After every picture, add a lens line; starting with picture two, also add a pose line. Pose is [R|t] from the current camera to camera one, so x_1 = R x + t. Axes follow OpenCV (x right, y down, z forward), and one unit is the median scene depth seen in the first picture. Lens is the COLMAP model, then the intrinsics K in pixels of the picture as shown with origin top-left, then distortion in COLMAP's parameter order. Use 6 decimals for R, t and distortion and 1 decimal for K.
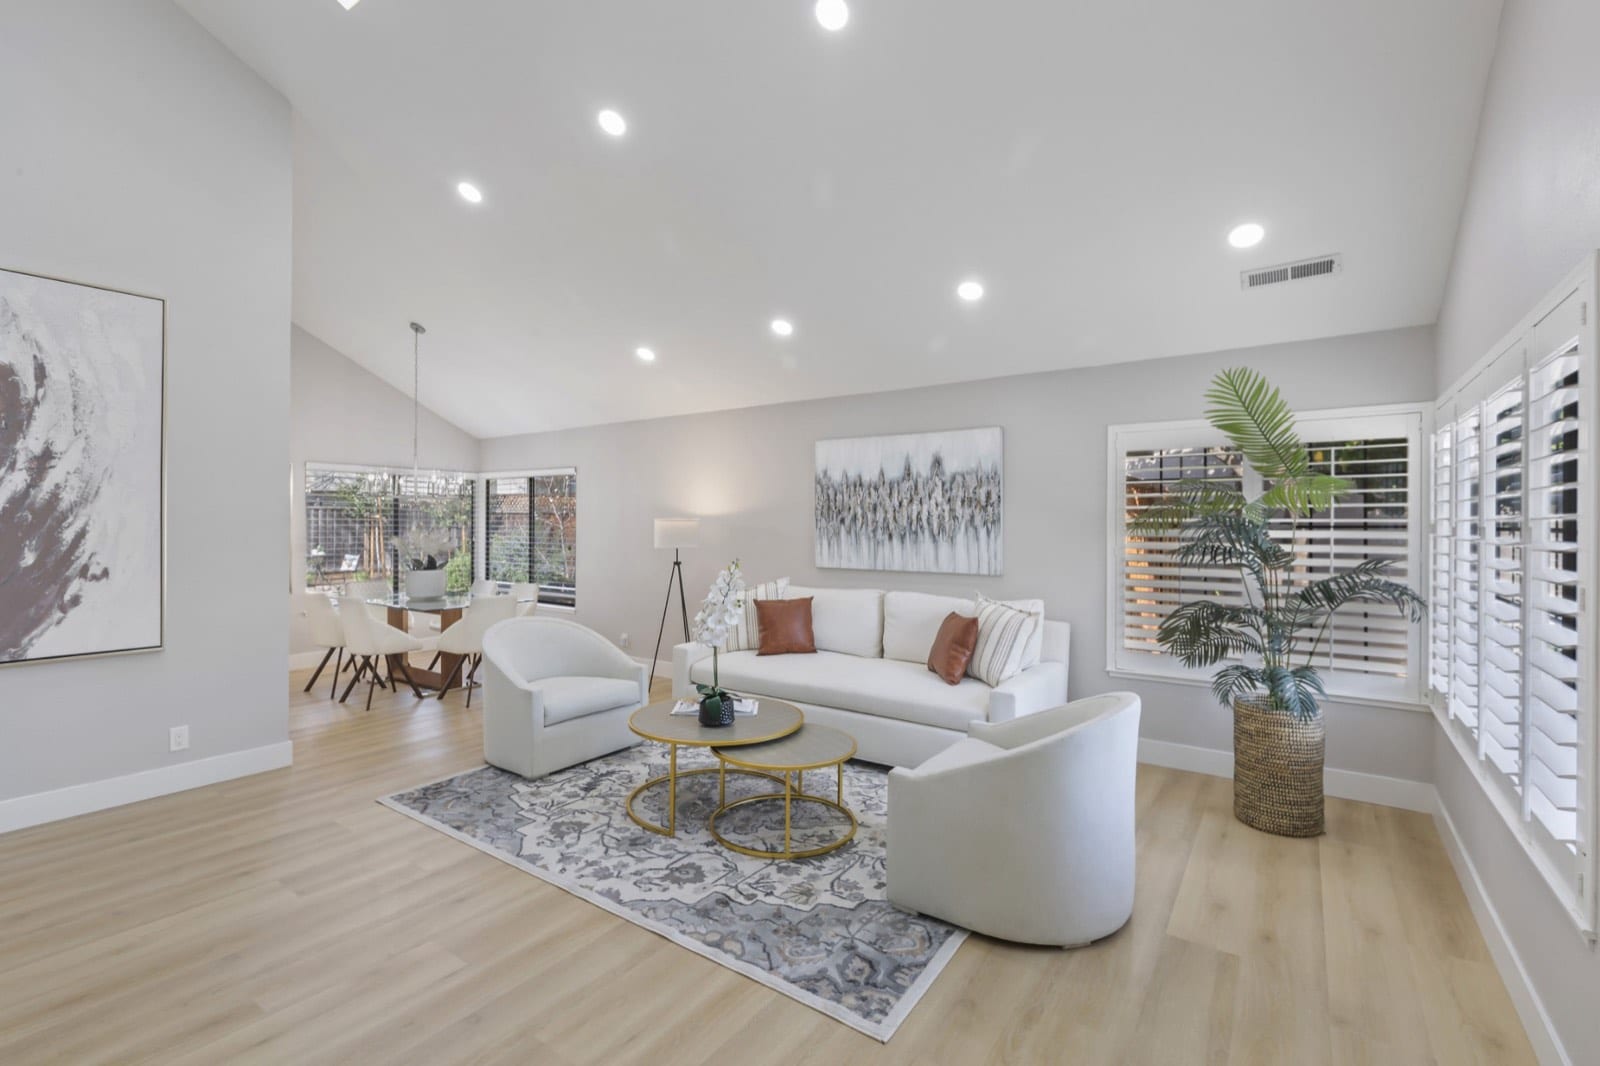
lens RADIAL K [[713.0, 0, 800.6], [0, 713.0, 529.7], [0, 0, 1]] dist [0.001788, 0.000309]
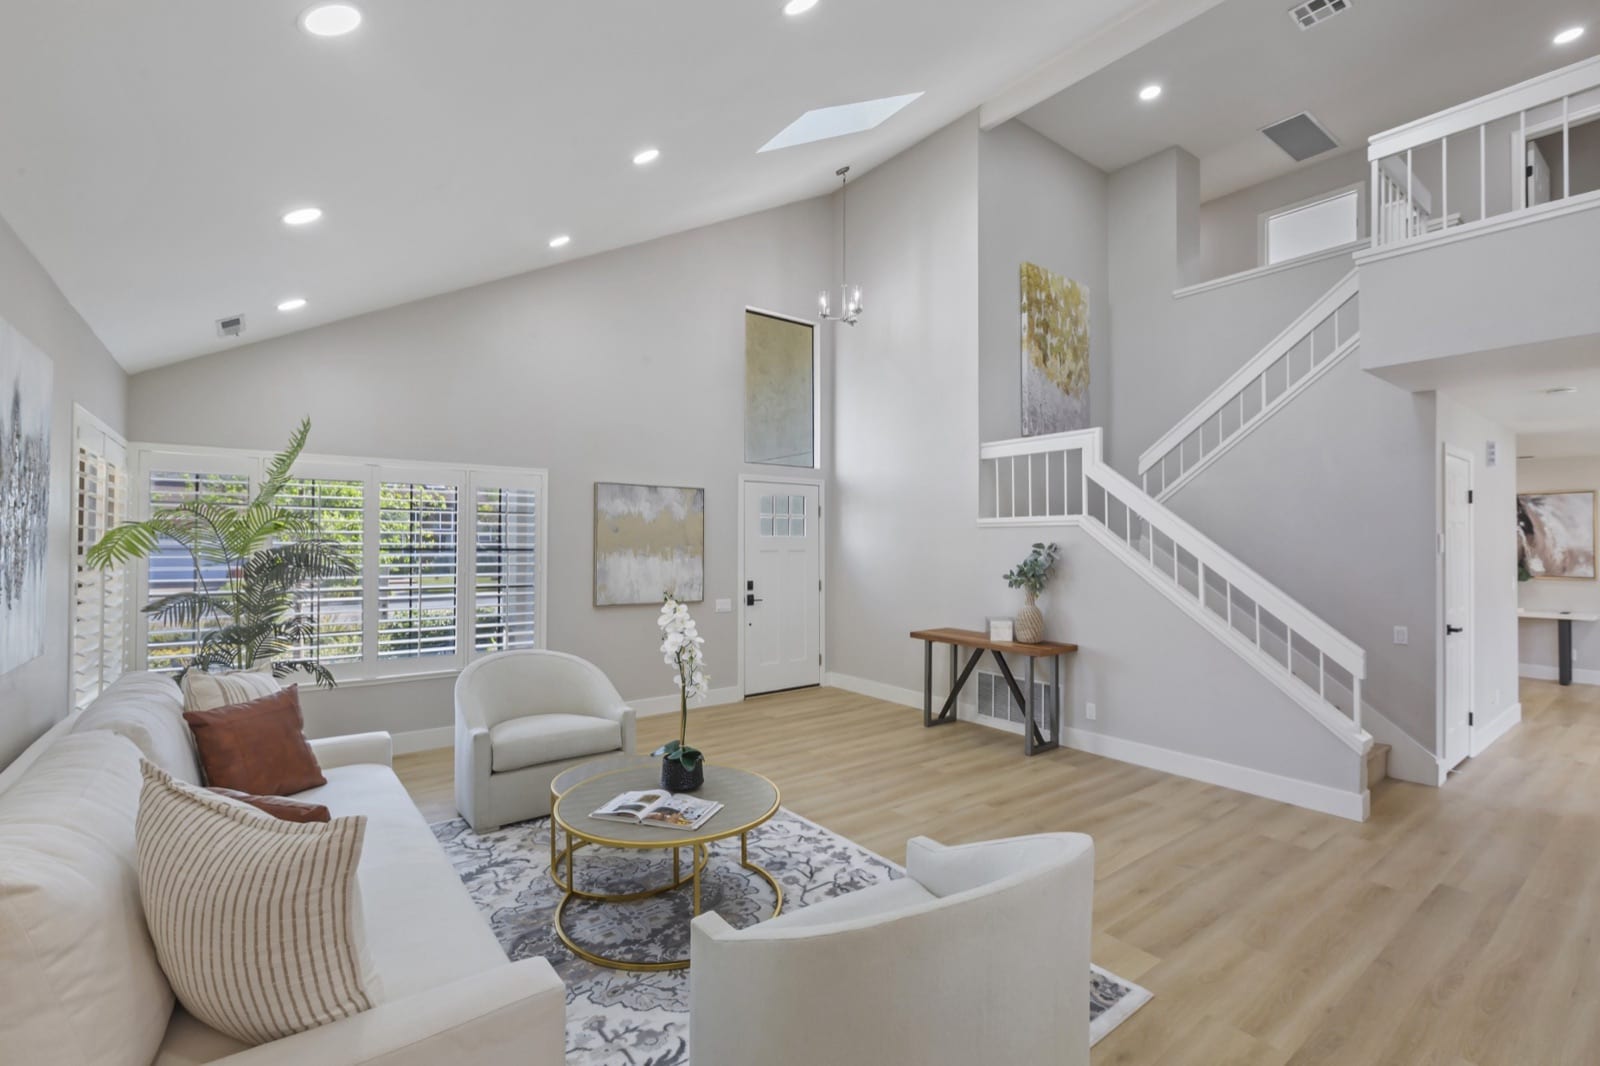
lens RADIAL K [[713.0, 0, 797.4], [0, 713.0, 536.9], [0, 0, 1]] dist [0.001788, 0.000309]
pose [[-0.953265, -0.000700, 0.302134, -0.587671], [-0.002277, 0.999986, -0.004869, -0.025234], [-0.302126, -0.005330, -0.953253, 2.058196]]
